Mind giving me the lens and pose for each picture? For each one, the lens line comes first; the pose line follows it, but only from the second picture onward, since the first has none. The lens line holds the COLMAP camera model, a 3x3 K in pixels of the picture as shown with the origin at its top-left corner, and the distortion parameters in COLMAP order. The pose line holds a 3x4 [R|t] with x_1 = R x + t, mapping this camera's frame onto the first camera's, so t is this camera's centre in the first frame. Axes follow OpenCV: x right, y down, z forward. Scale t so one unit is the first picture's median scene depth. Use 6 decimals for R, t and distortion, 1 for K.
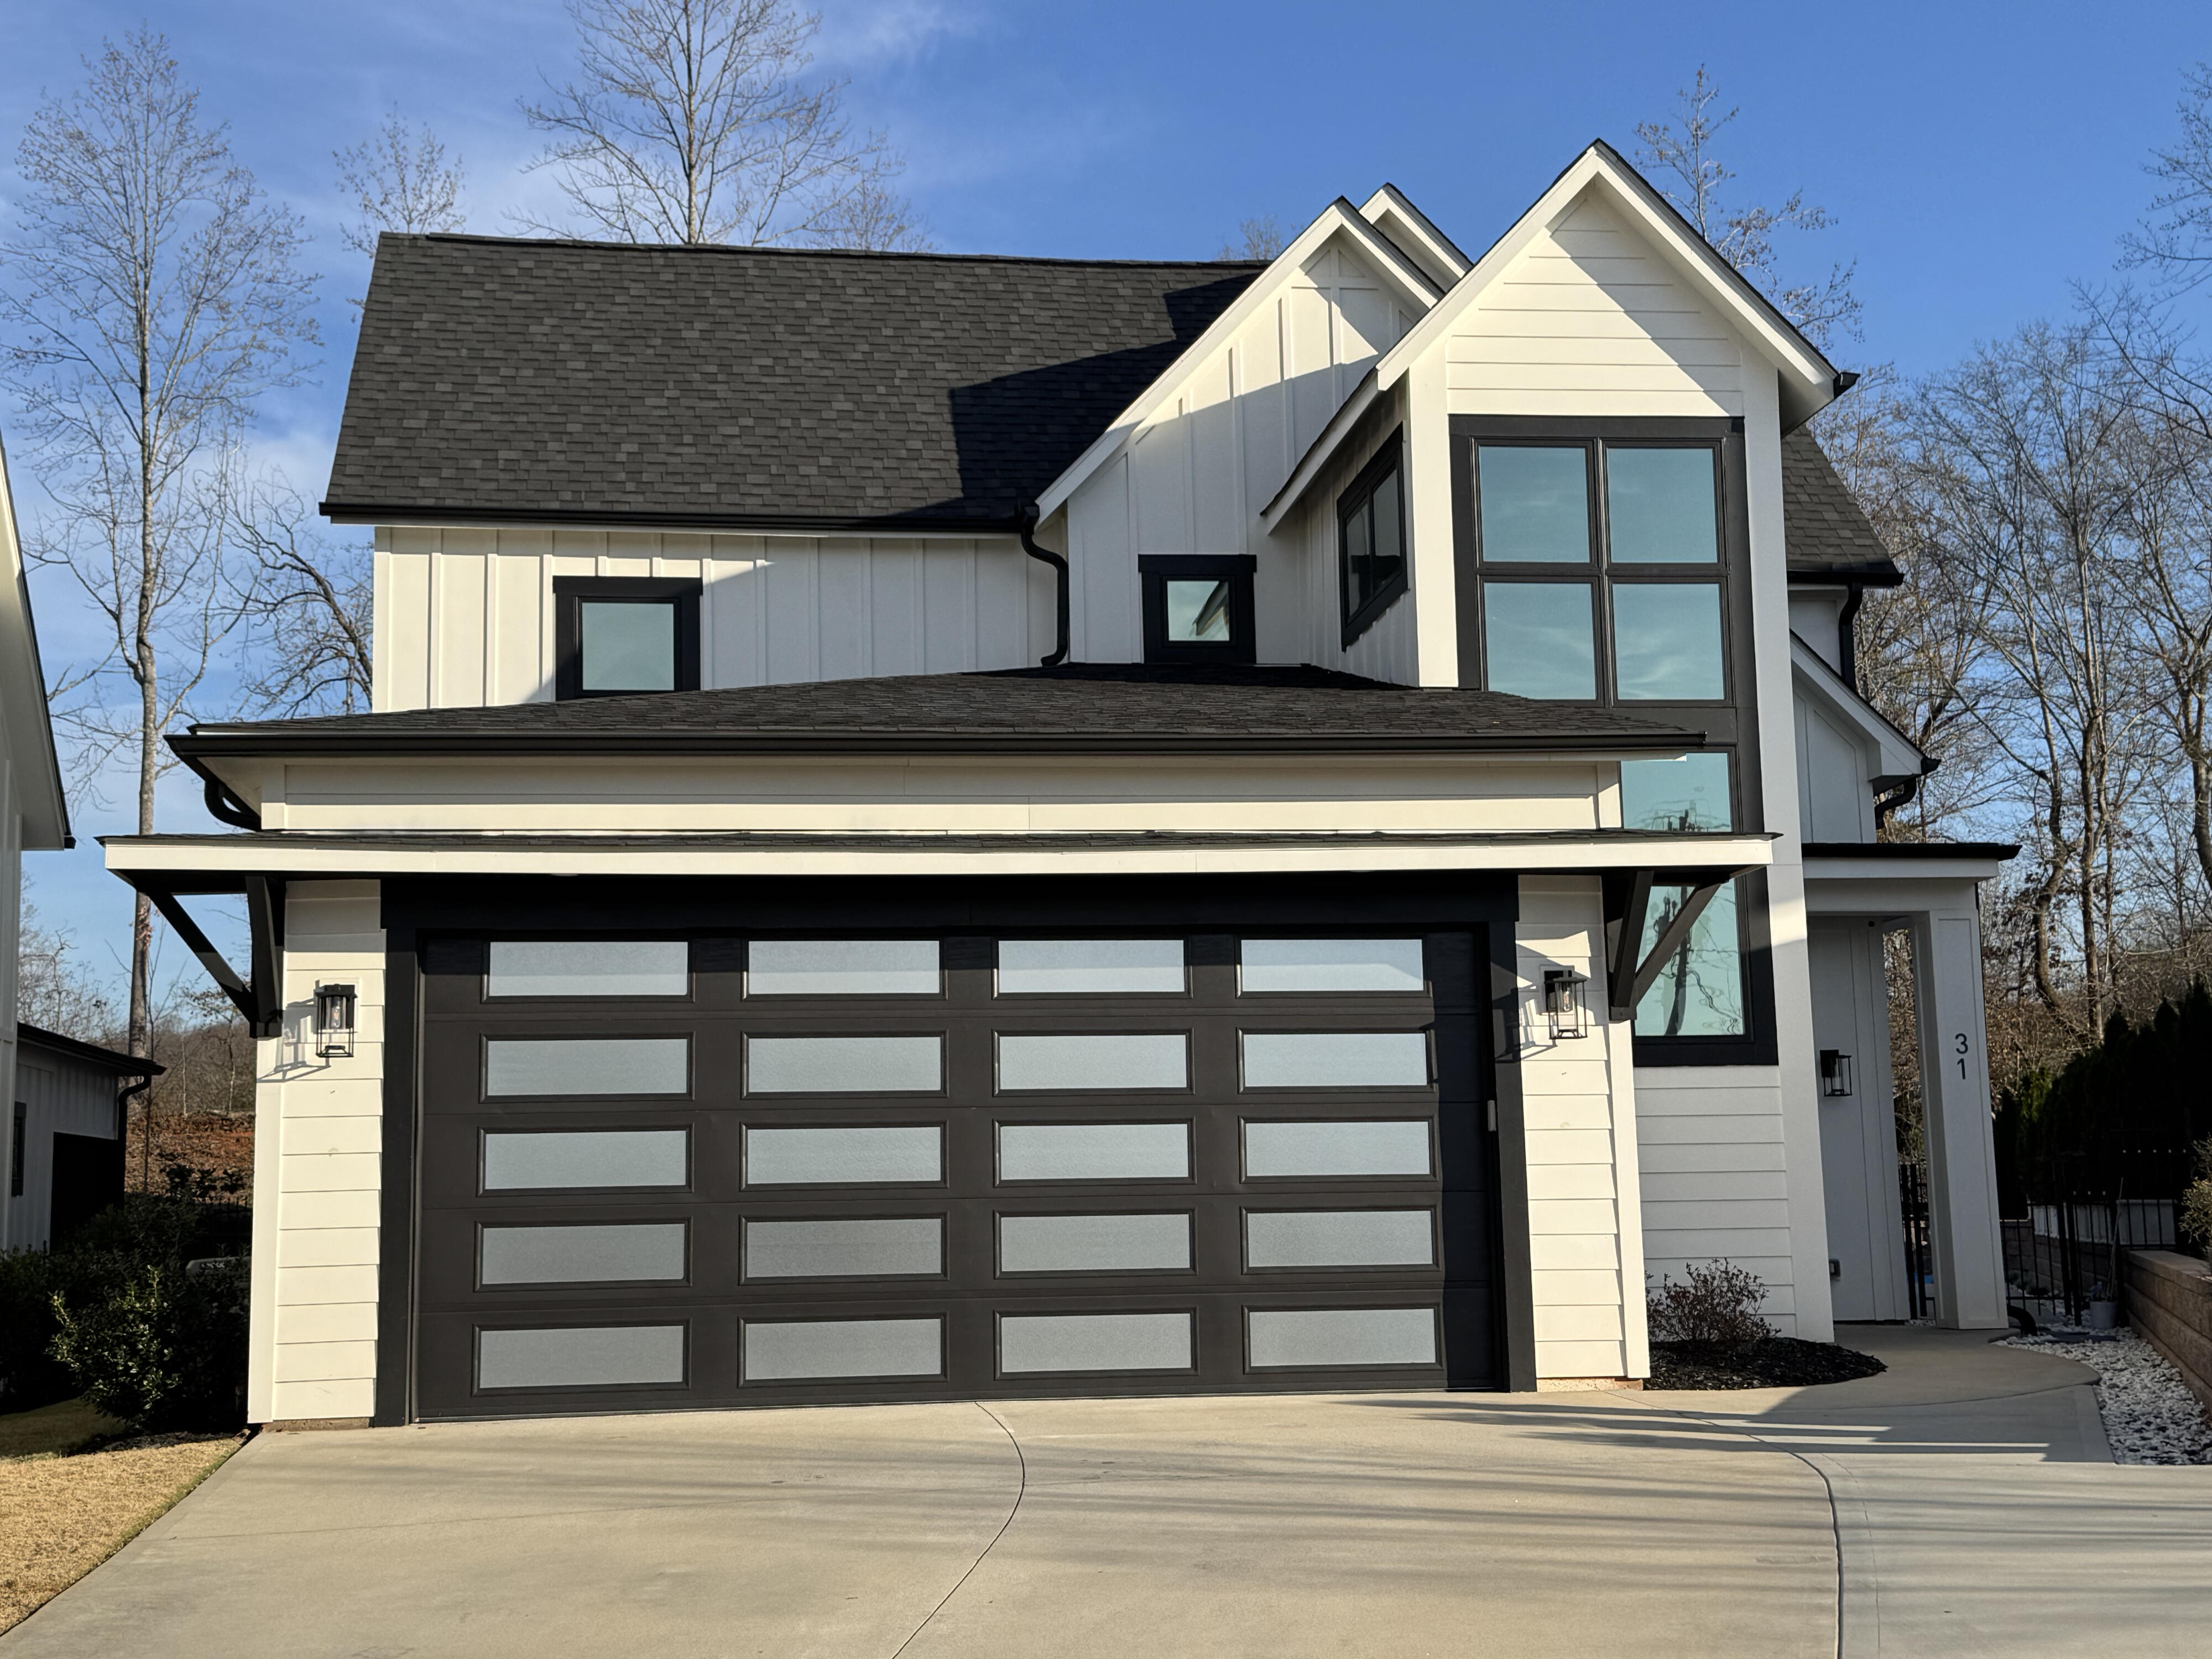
lens RADIAL K [[2817.4, 0, 1100.9], [0, 2817.4, 822.5], [0, 0, 1]] dist [0.068813, 0.000000]
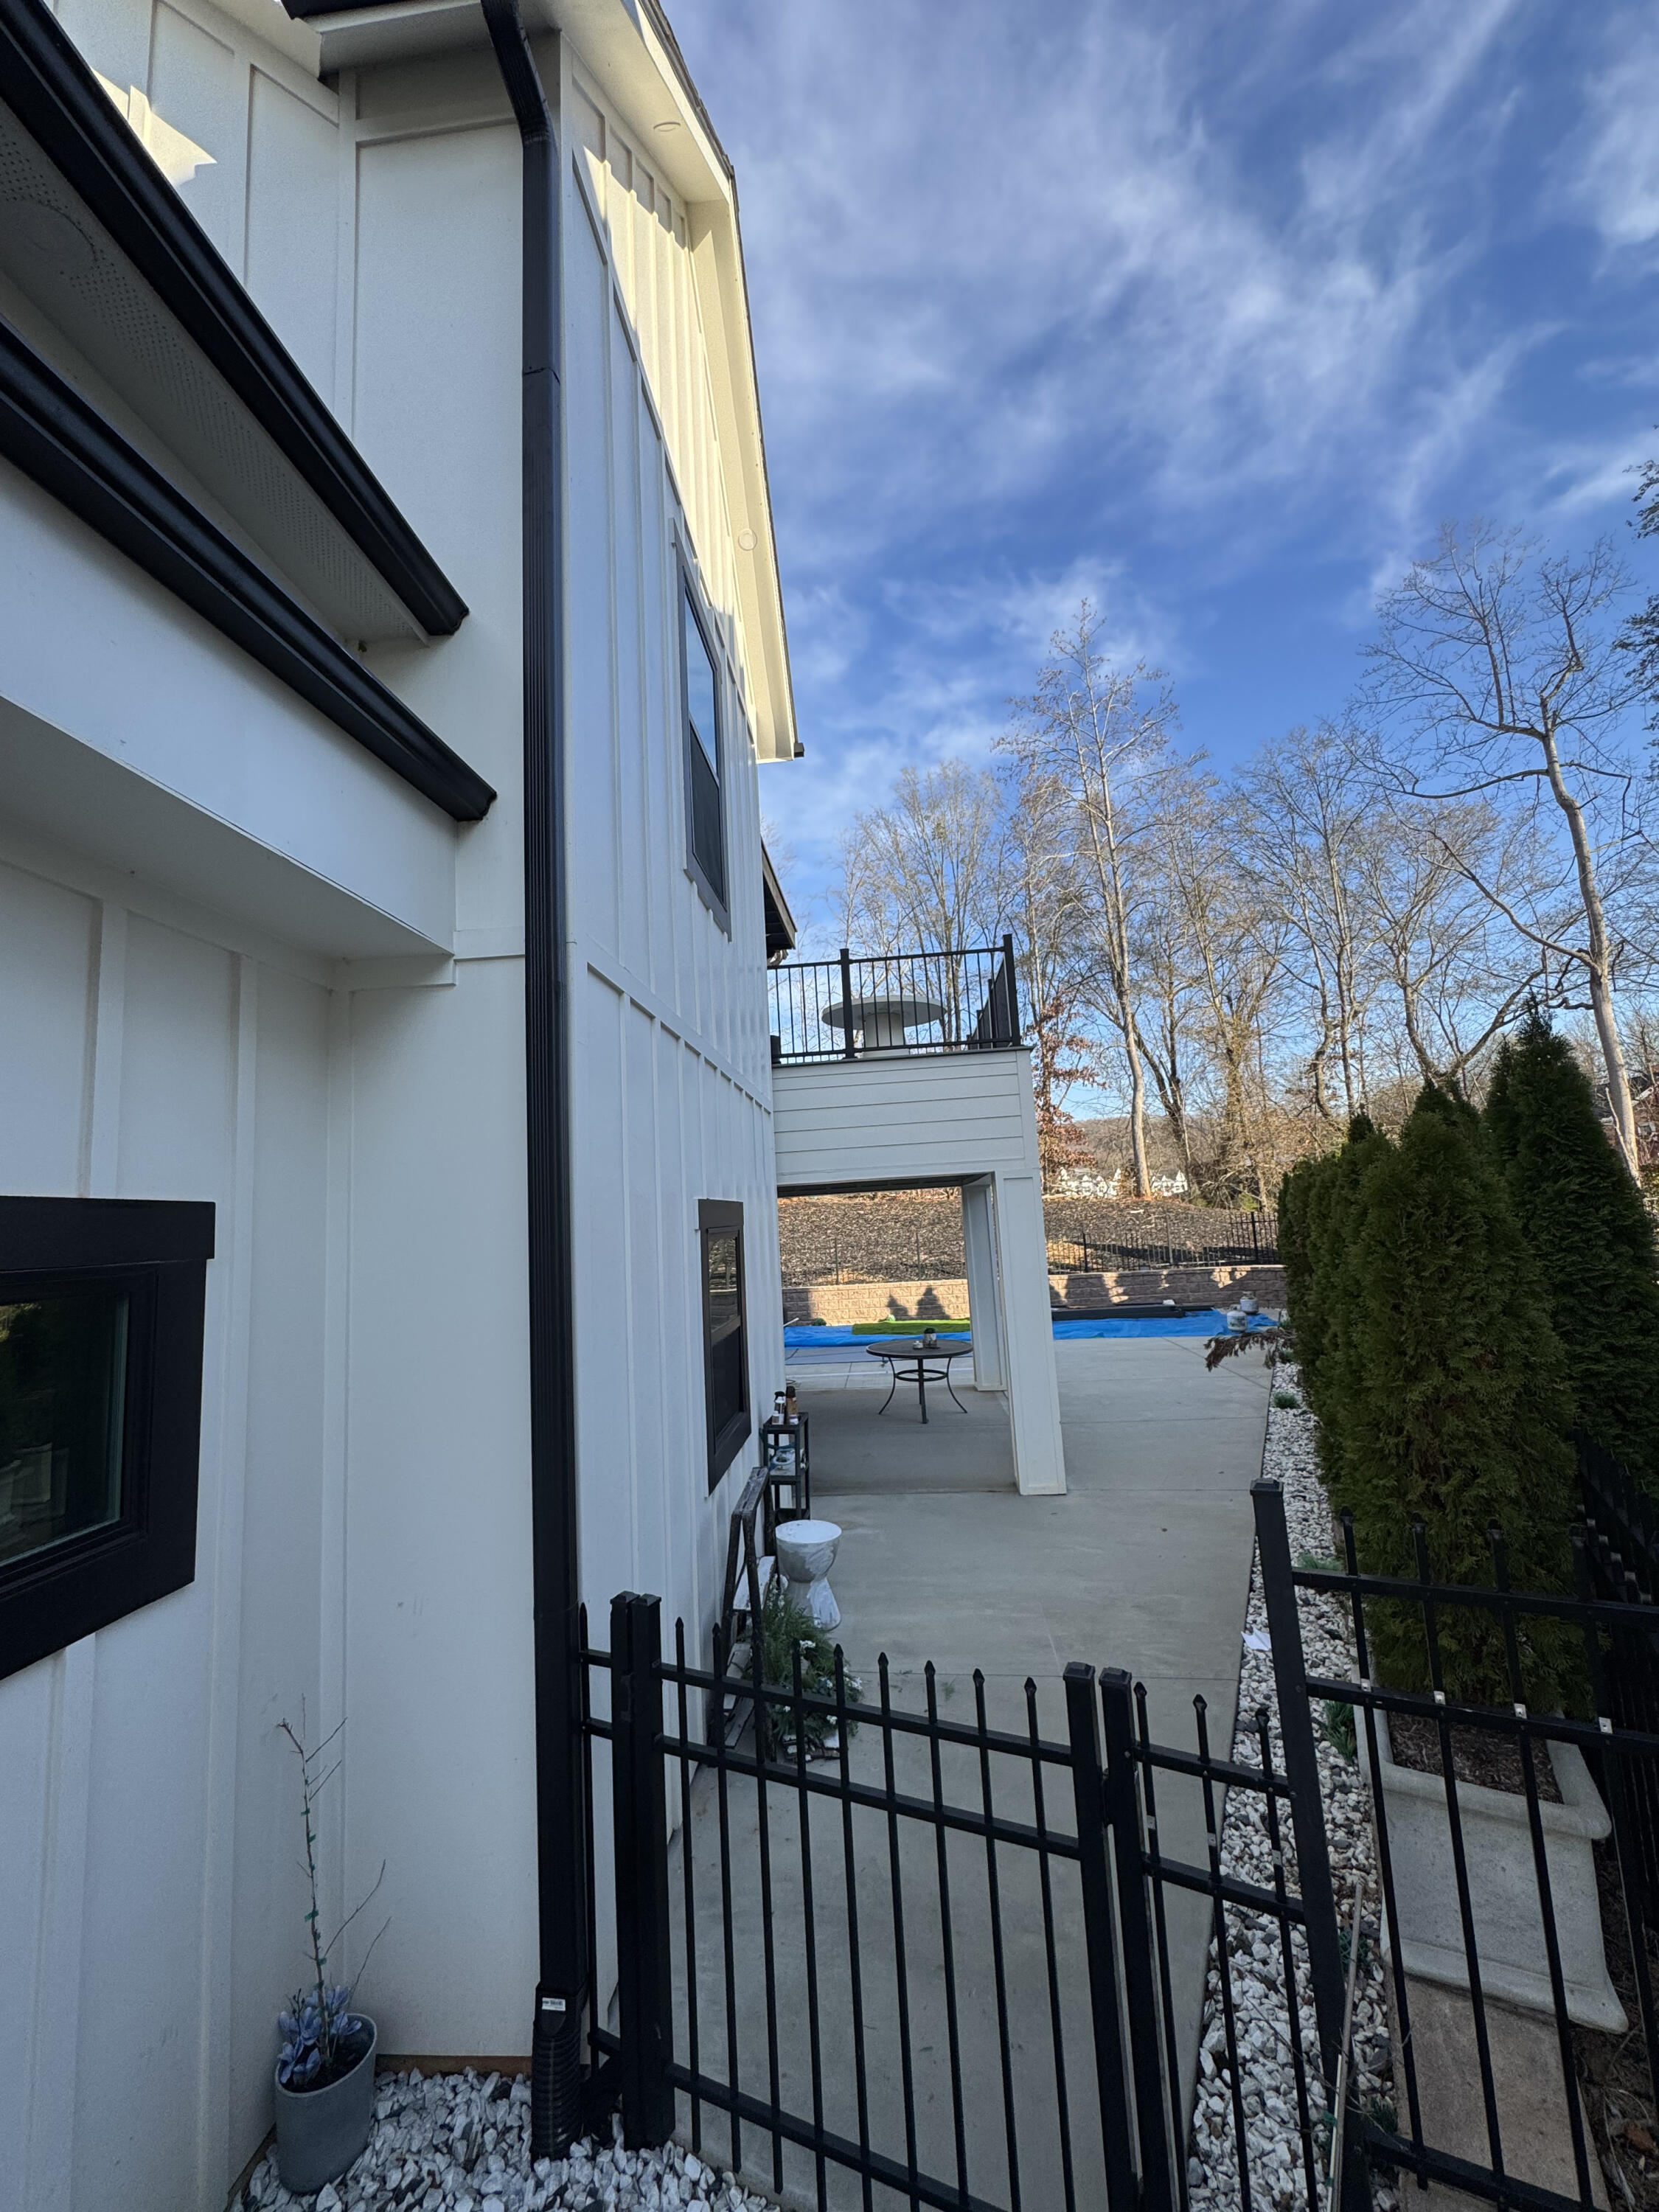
lens RADIAL K [[879.7, 0, 844.9], [0, 879.7, 1113.6], [0, 0, 1]] dist [-0.004047, -0.000146]
pose [[0.979005, -0.060084, -0.194780, 0.423579], [0.065392, 0.997640, 0.020933, 0.089781], [0.193062, -0.033230, 0.980624, 1.168242]]
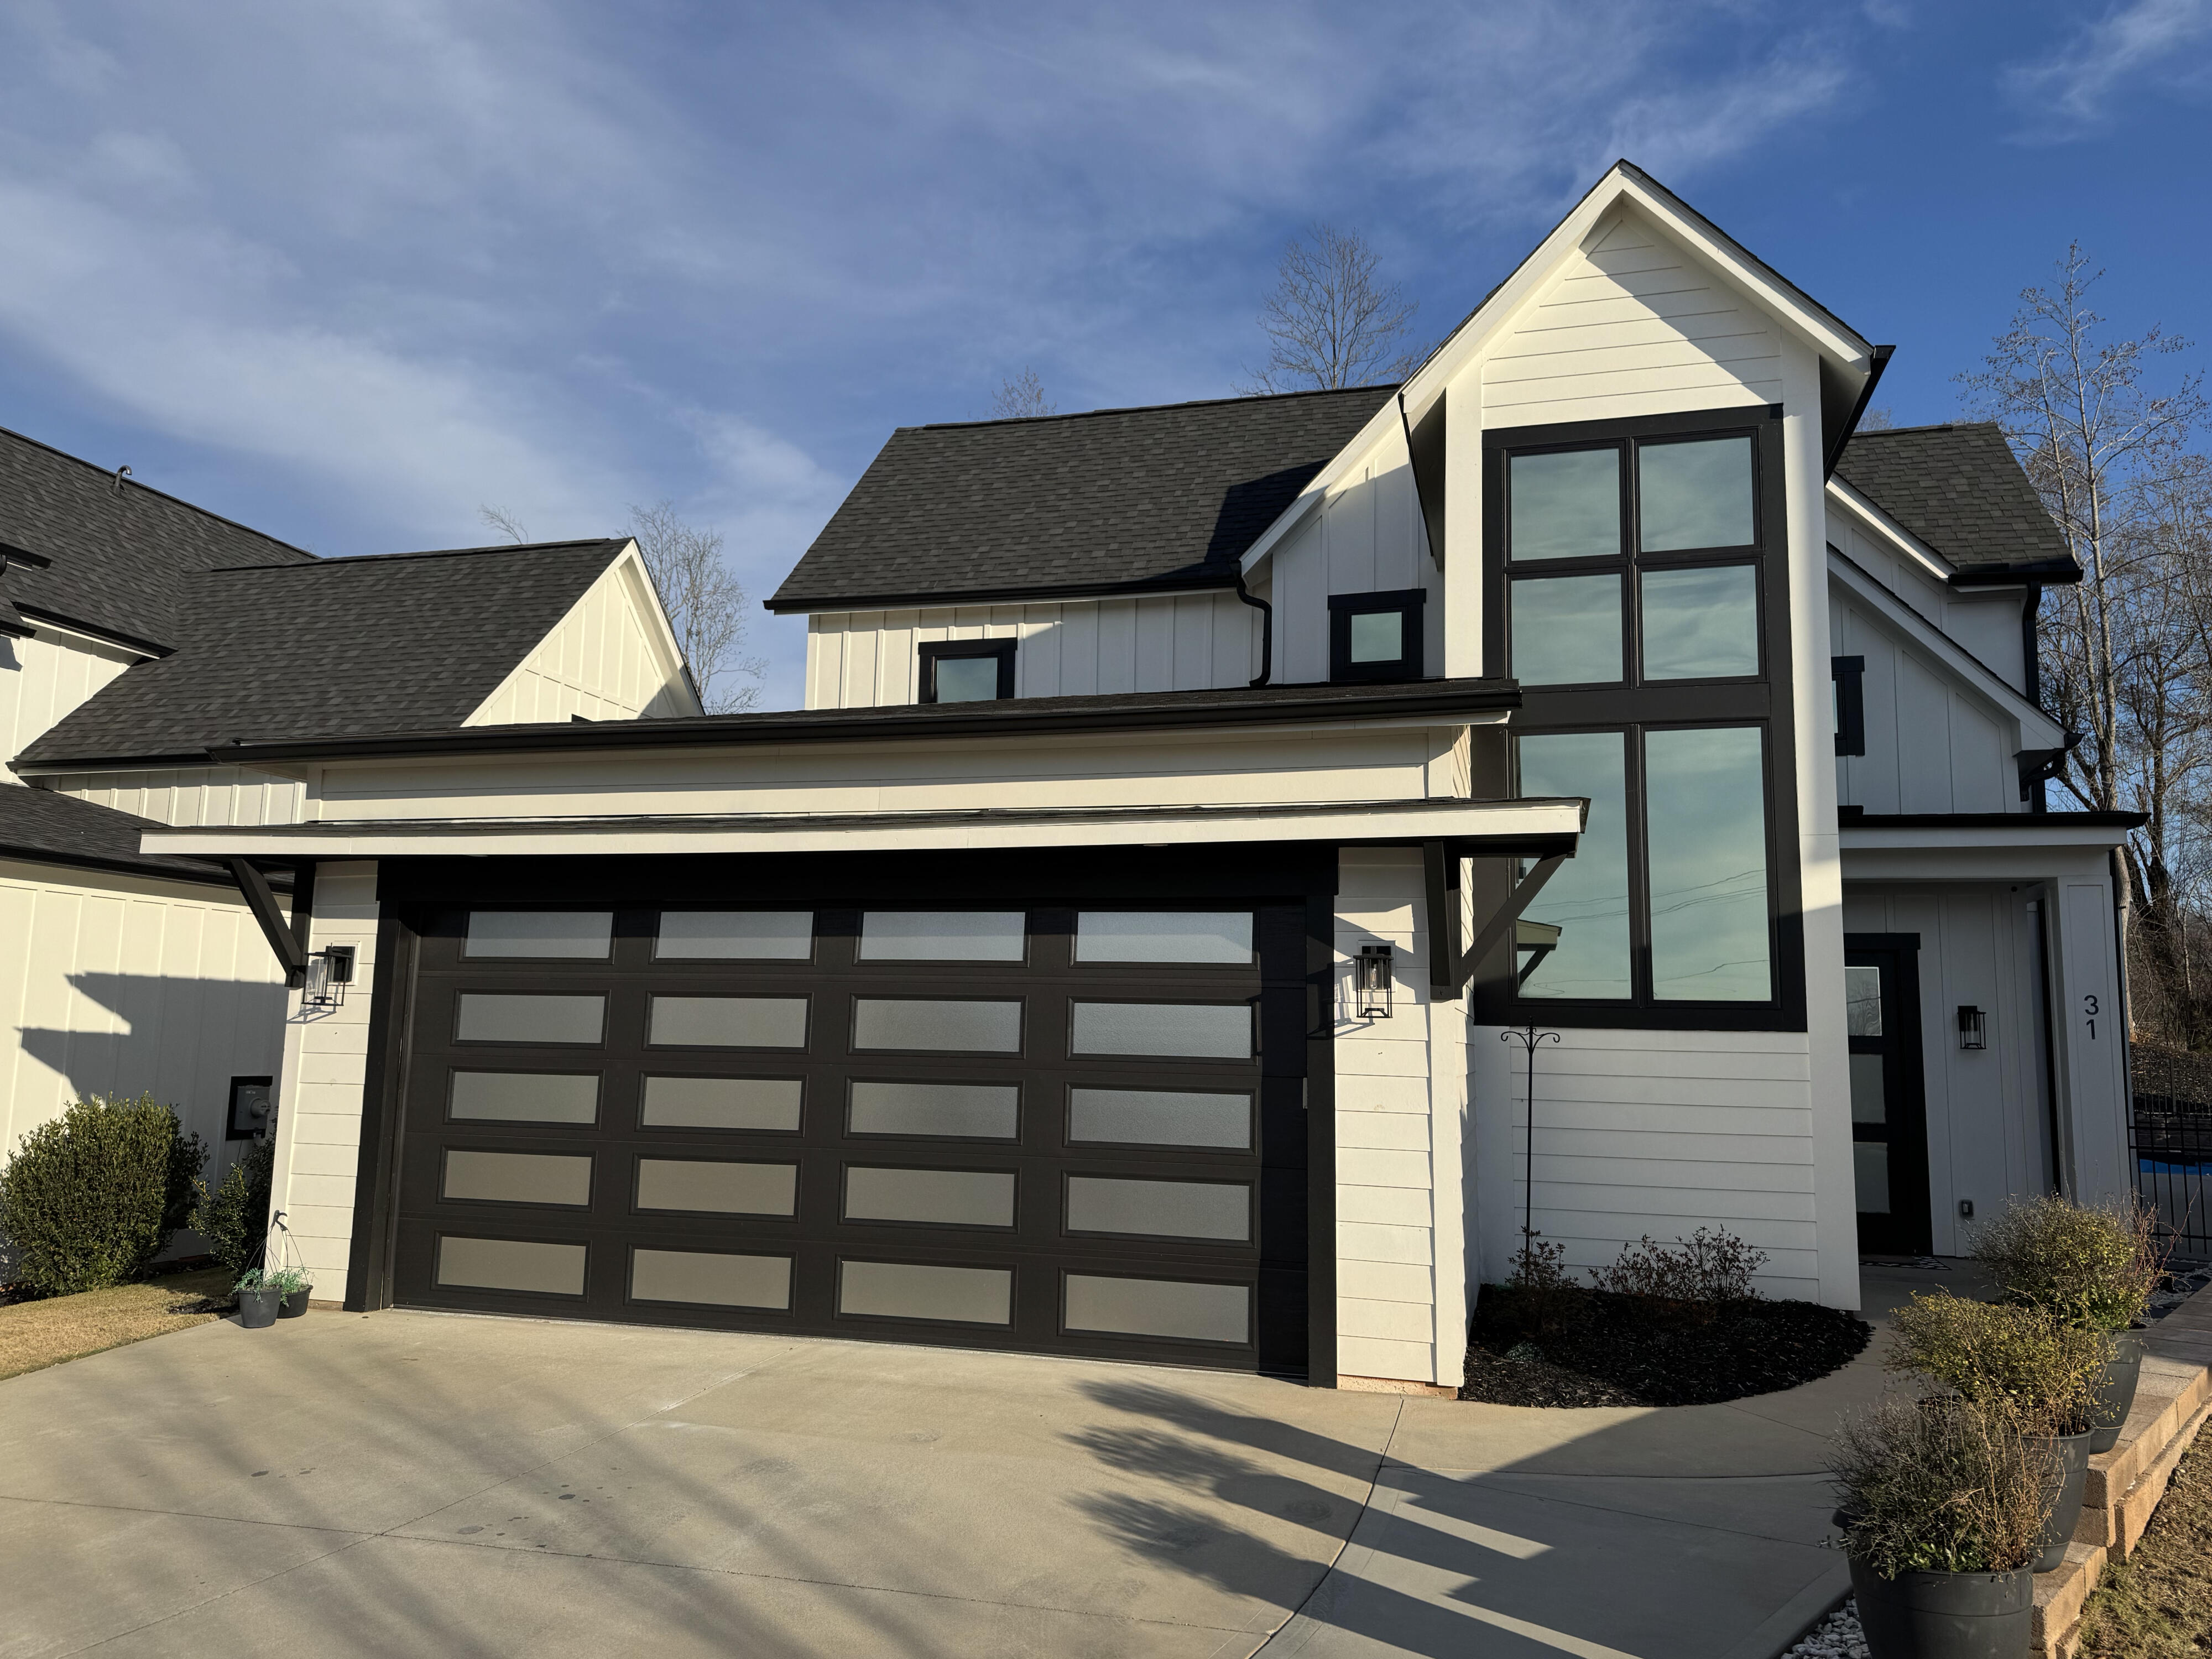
lens RADIAL K [[1566.9, 0, 1091.9], [0, 1566.9, 839.5], [0, 0, 1]] dist [0.029234, -0.037685]
pose [[0.916555, -0.013982, -0.399664, 0.226274], [0.017191, 0.999842, 0.004446, 0.009824], [0.399539, -0.010946, 0.916651, 0.373162]]
